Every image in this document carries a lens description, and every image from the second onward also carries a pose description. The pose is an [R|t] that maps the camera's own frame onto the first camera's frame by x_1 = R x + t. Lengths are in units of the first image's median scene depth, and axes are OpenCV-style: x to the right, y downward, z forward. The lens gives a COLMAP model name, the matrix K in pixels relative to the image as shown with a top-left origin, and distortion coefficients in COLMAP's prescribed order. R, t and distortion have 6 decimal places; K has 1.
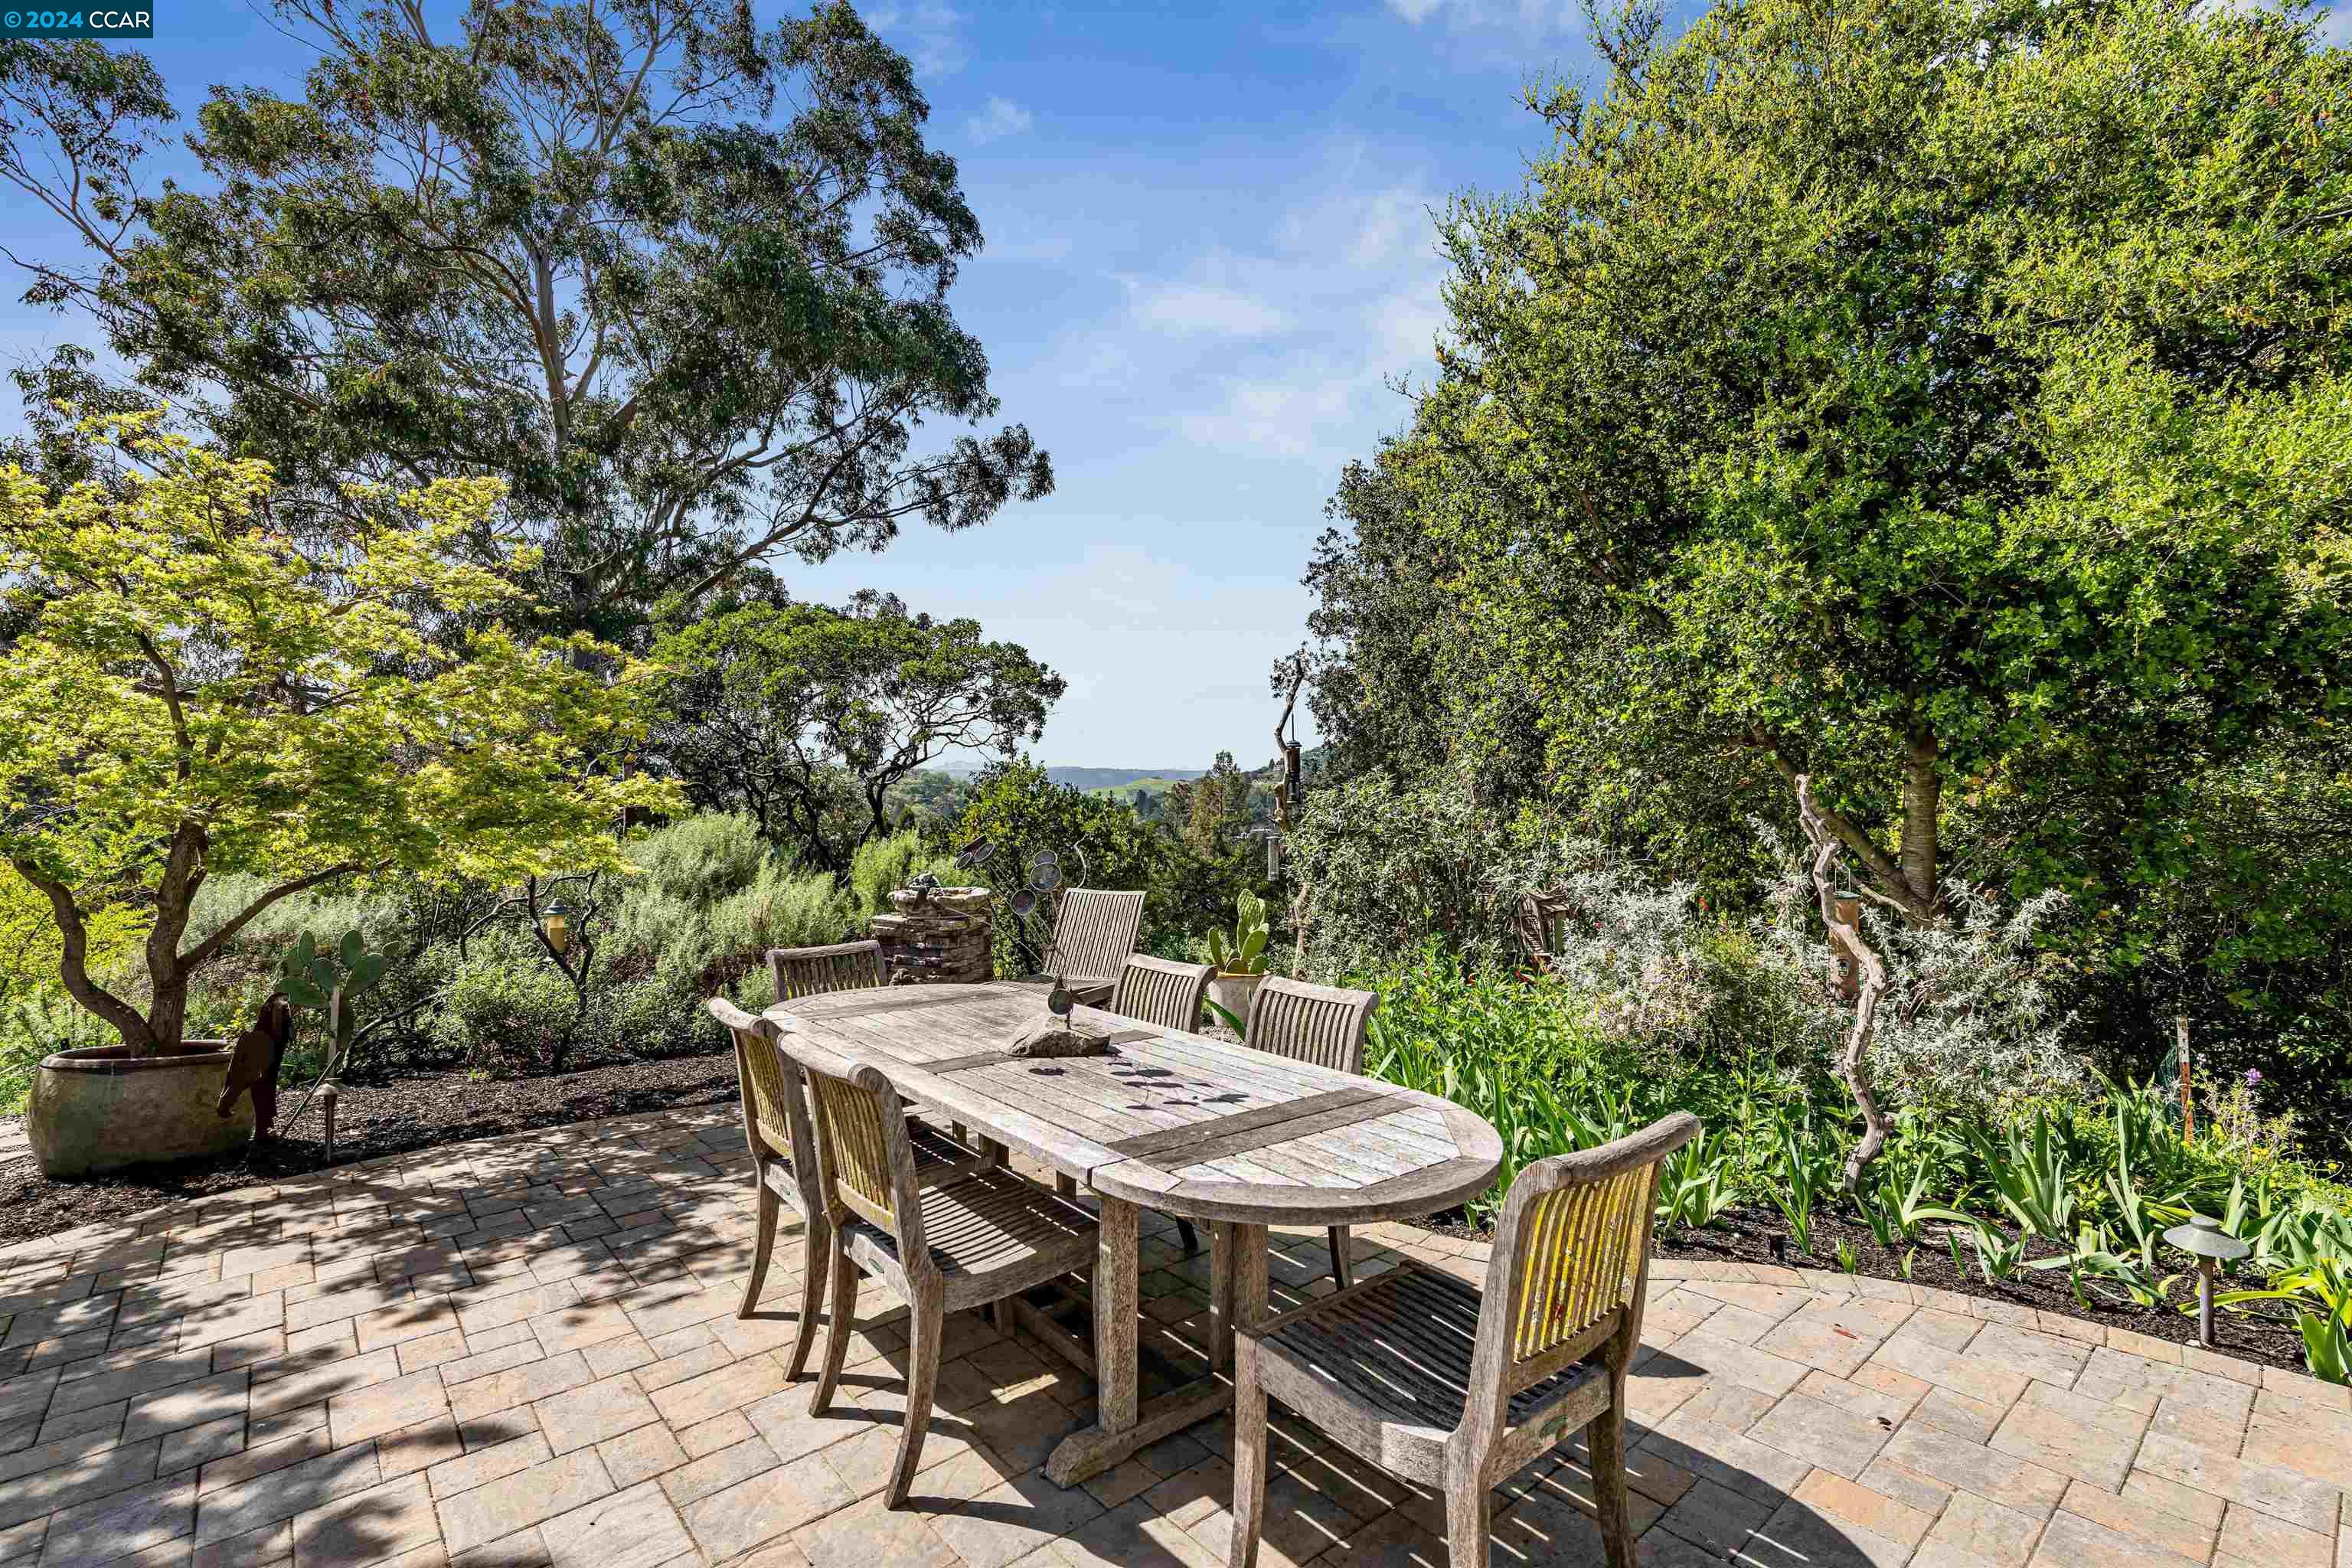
lens RADIAL K [[1062.5, 0, 1189.3], [0, 1062.5, 804.8], [0, 0, 1]] dist [0.000190, -0.000095]
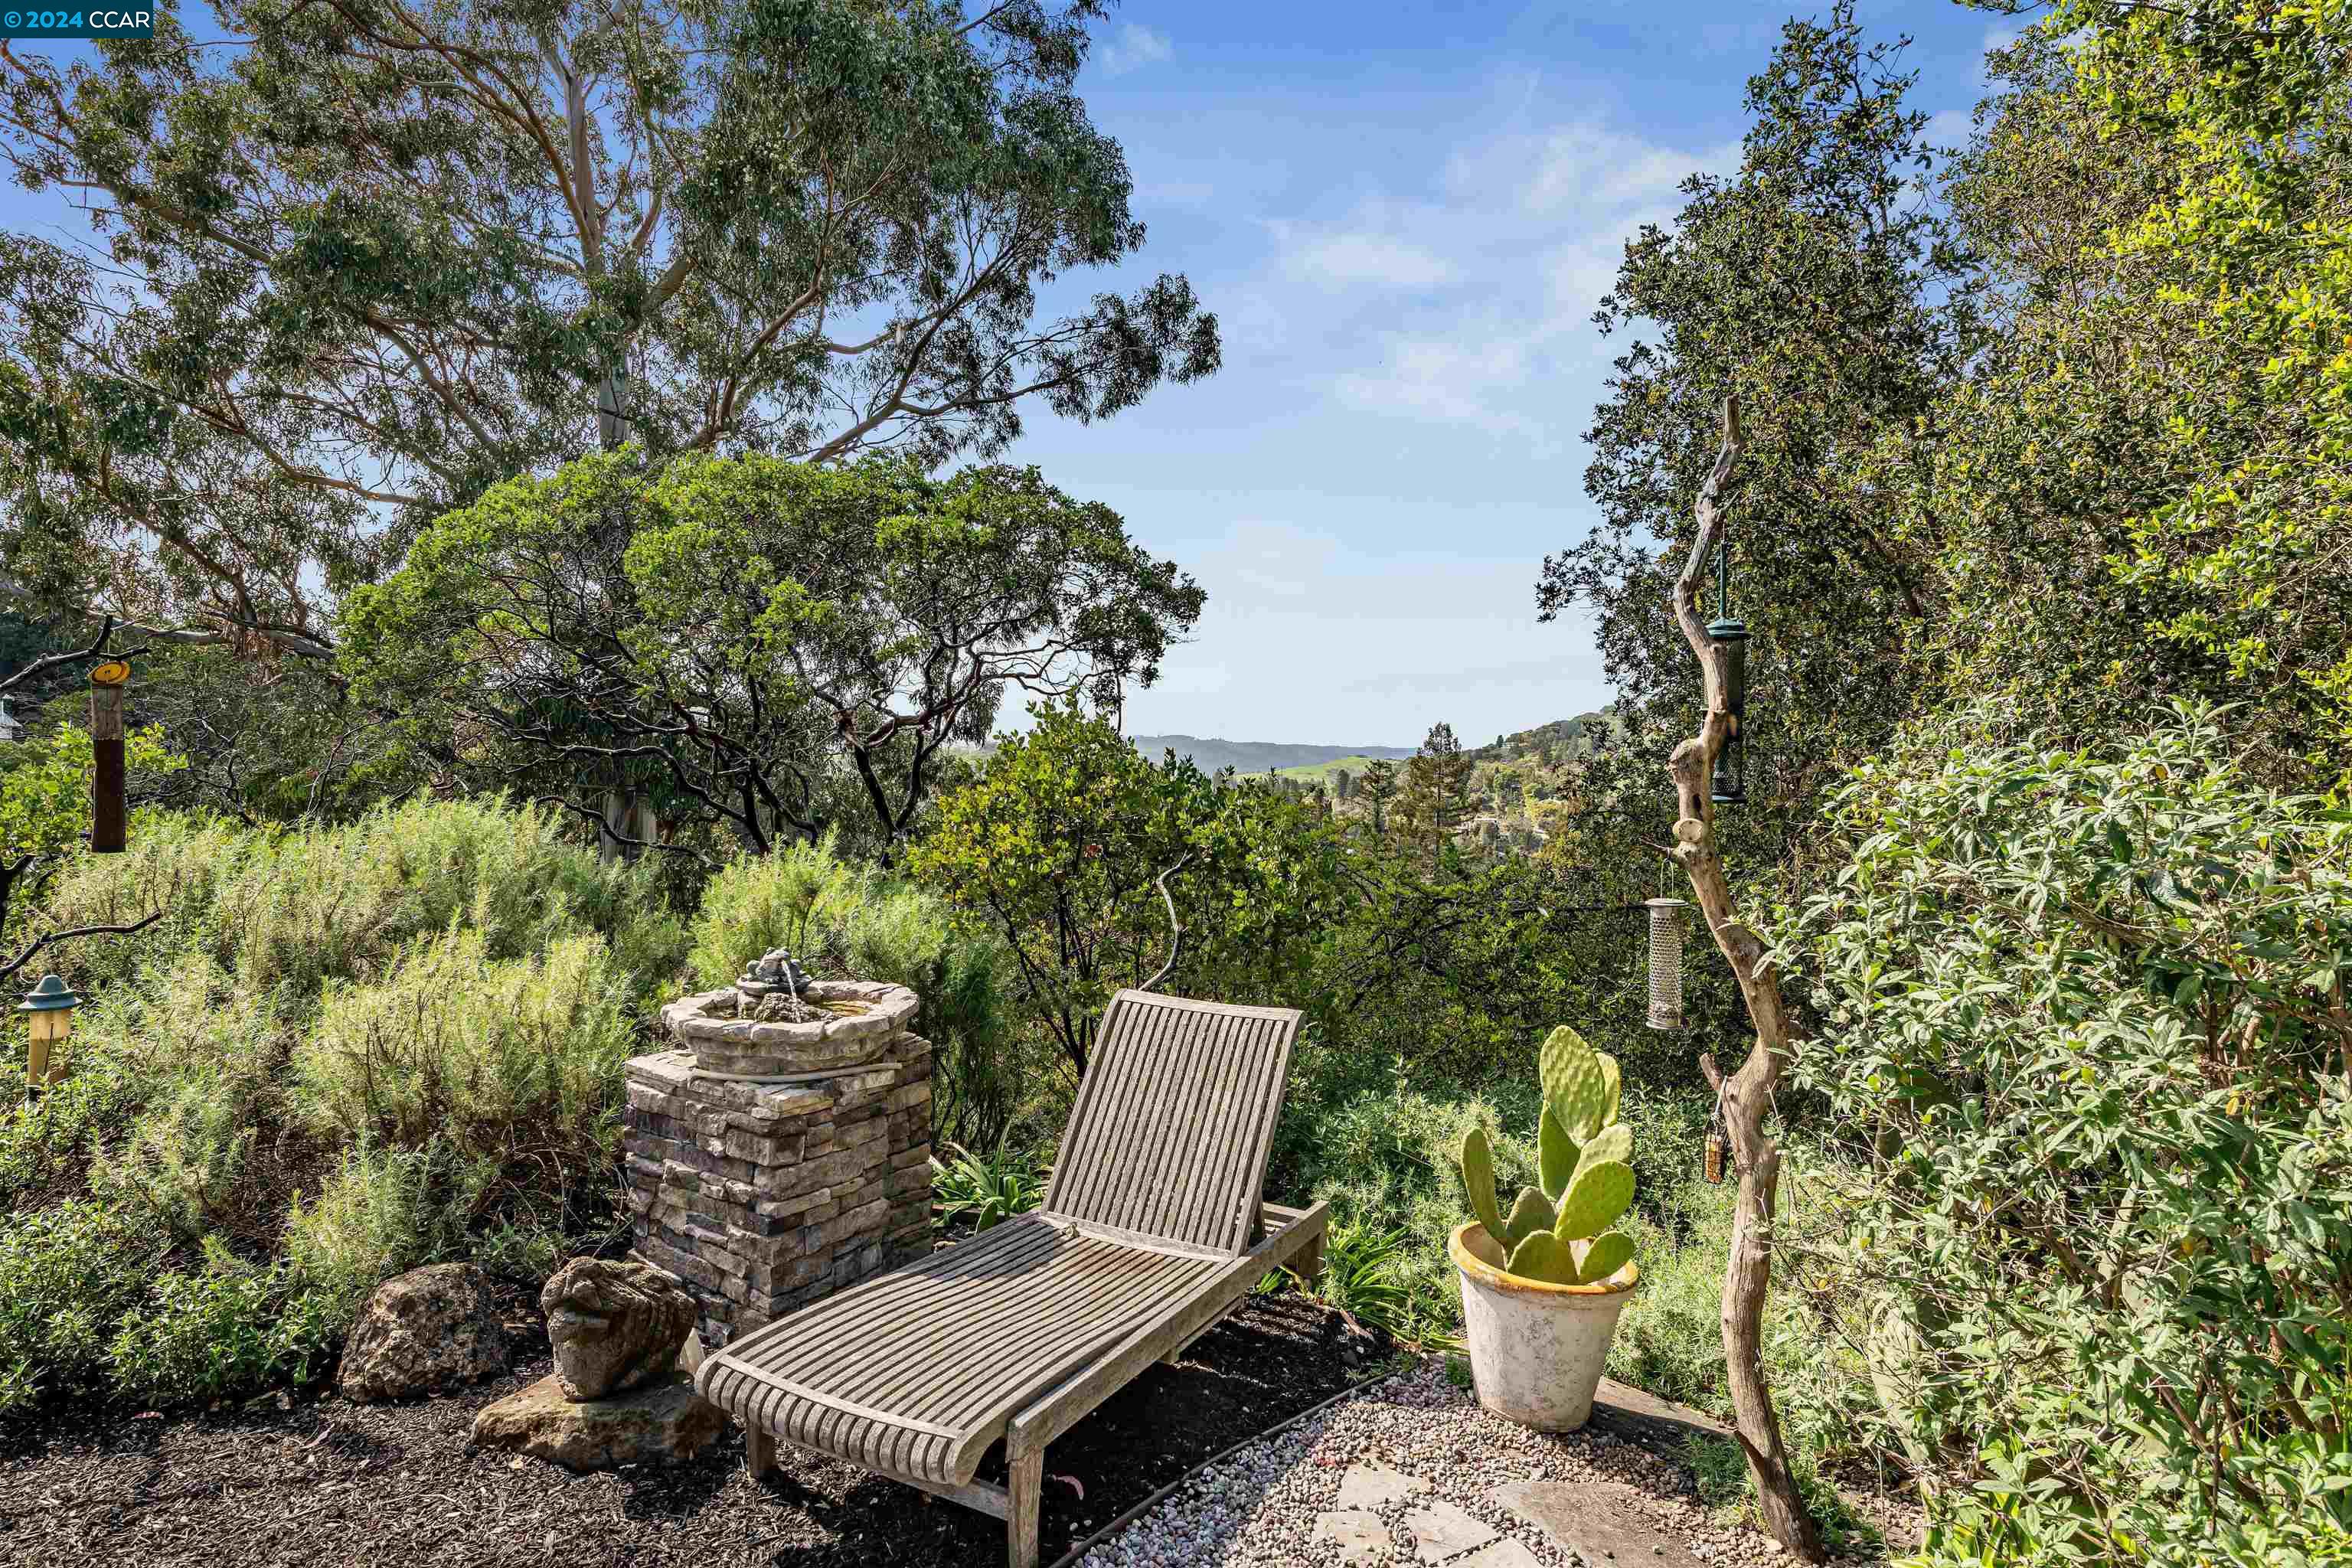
lens RADIAL K [[1217.4, 0, 1189.0], [0, 1217.4, 791.7], [0, 0, 1]] dist [0.026029, 0.000150]
pose [[0.985408, 0.014963, -0.169549, -0.001419], [-0.014348, 0.999885, 0.004851, -0.001179], [0.169602, -0.002348, 0.985510, 0.174609]]
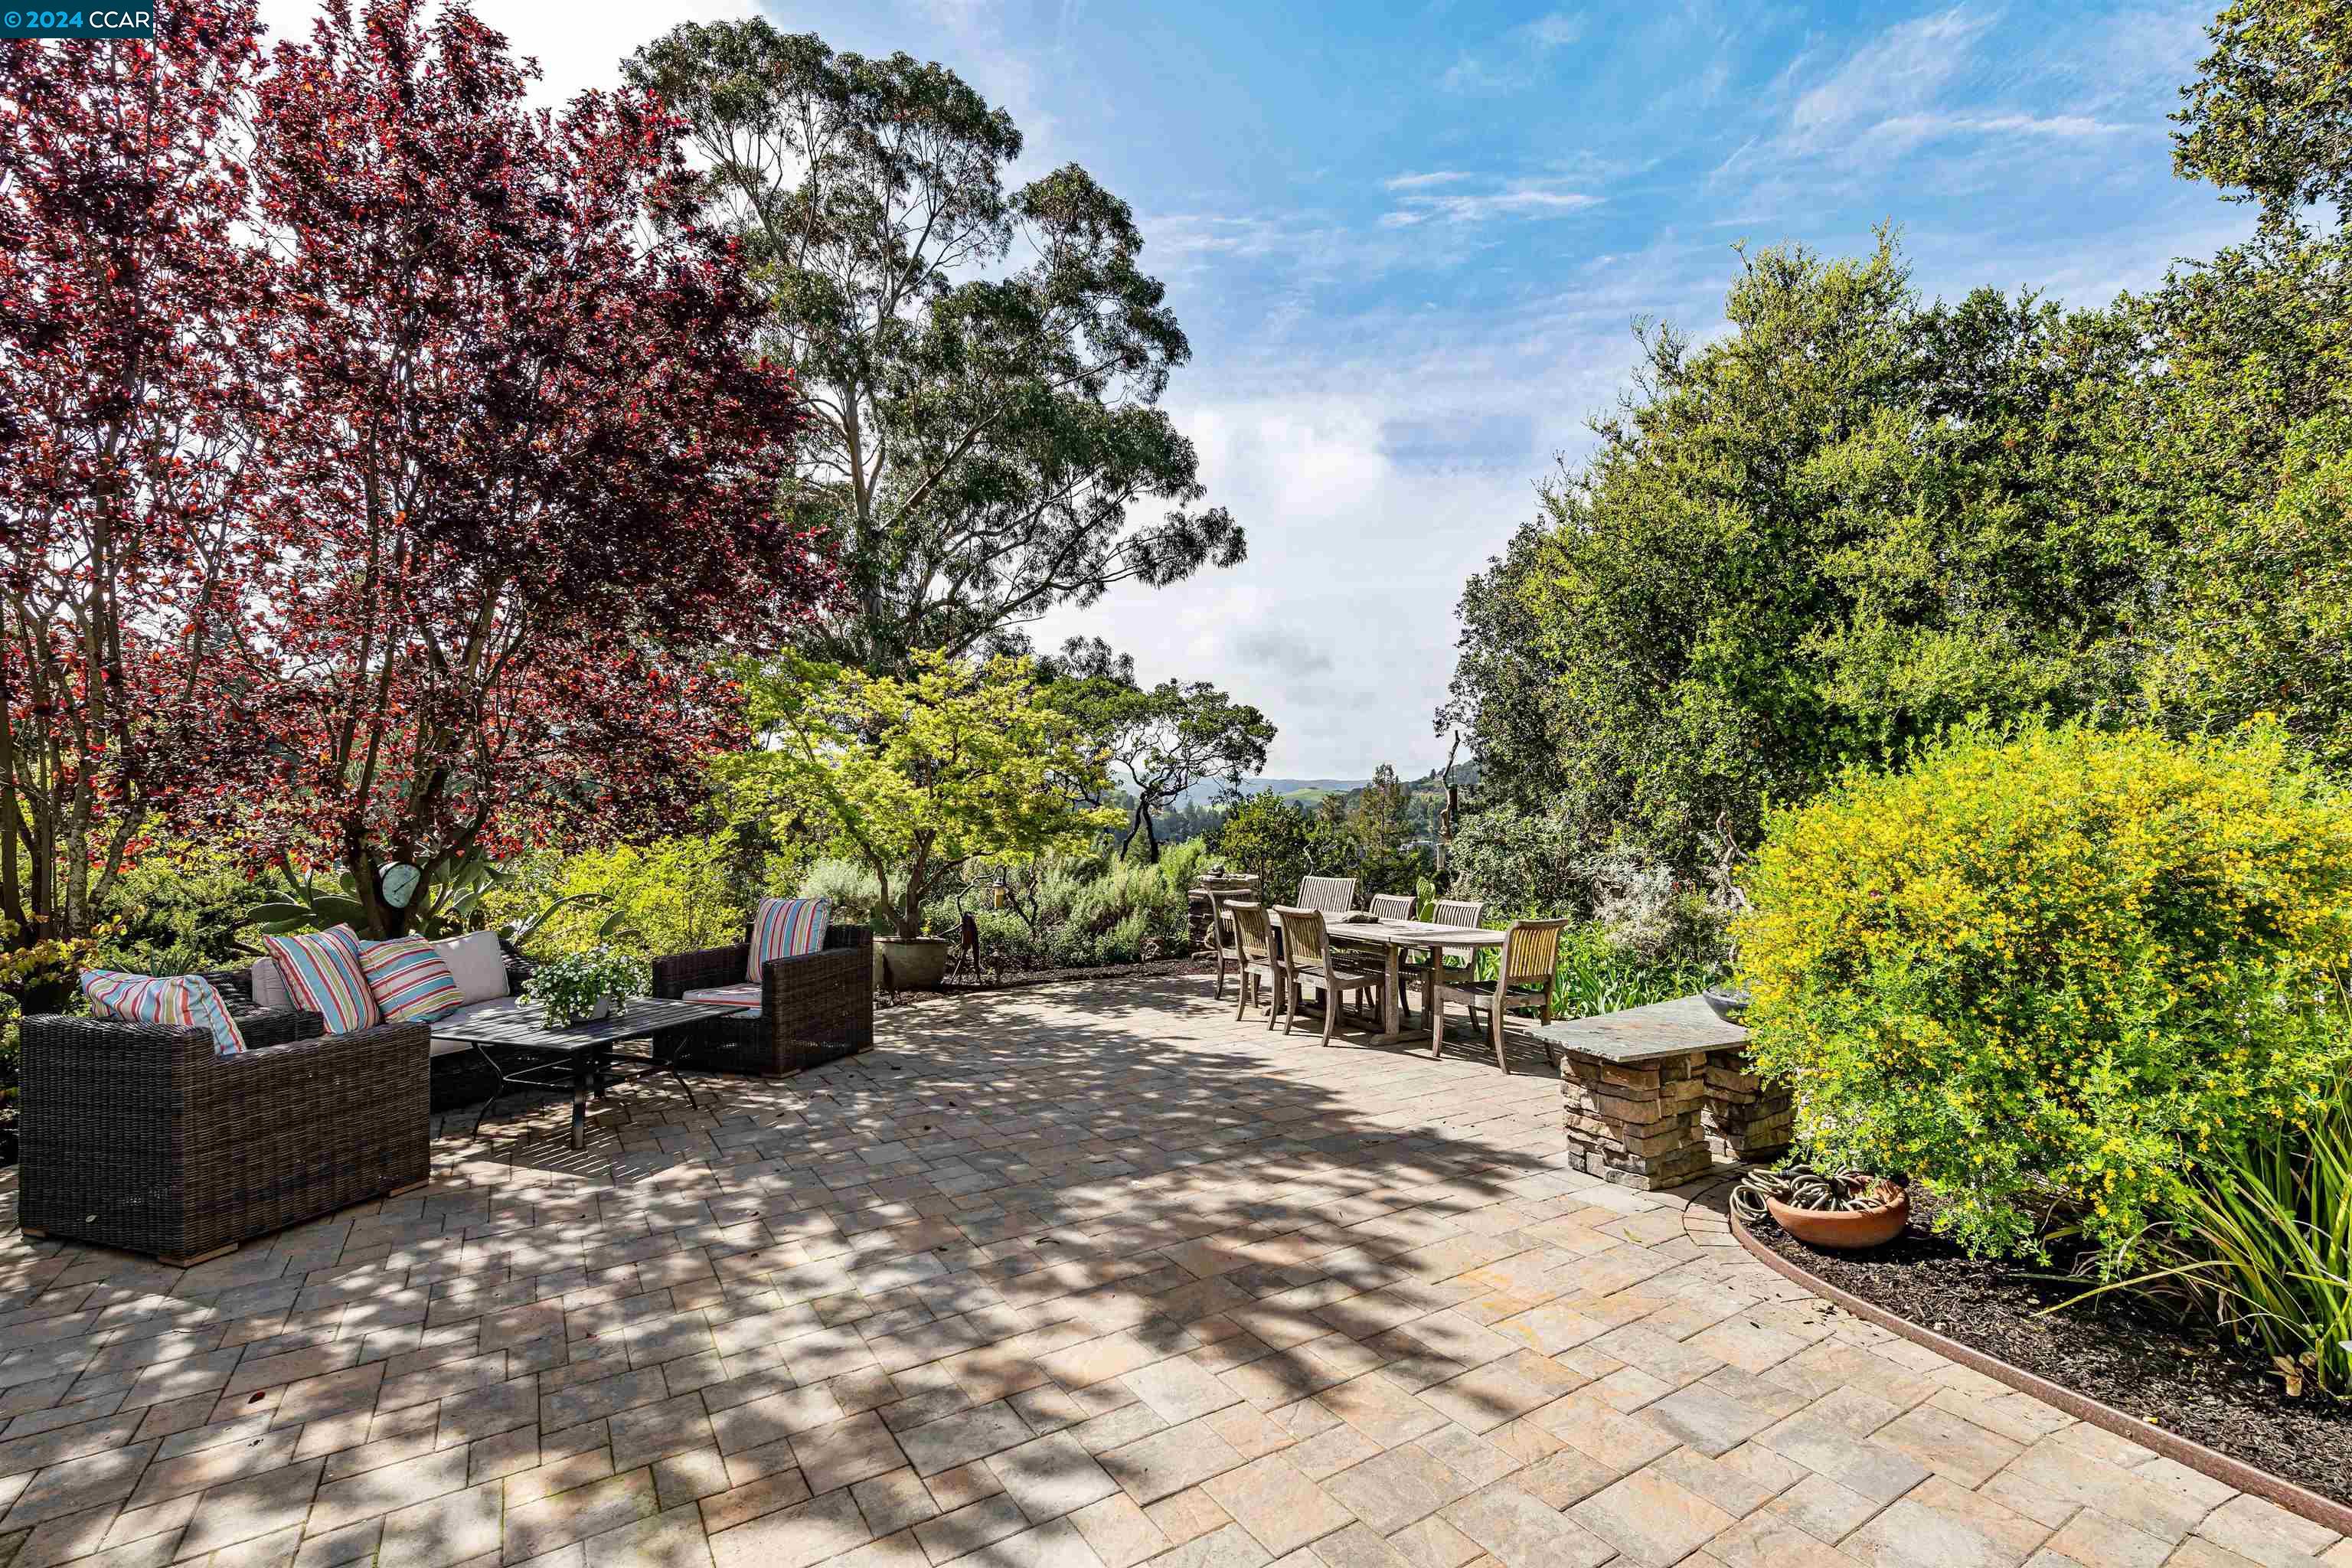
lens RADIAL K [[1062.5, 0, 1162.5], [0, 1062.5, 801.4], [0, 0, 1]] dist [0.000190, -0.000095]
pose [[0.985384, -0.000753, -0.170347, -0.018528], [-0.001521, 0.999911, -0.013217, -0.003367], [0.170341, 0.013283, 0.985296, -0.200360]]
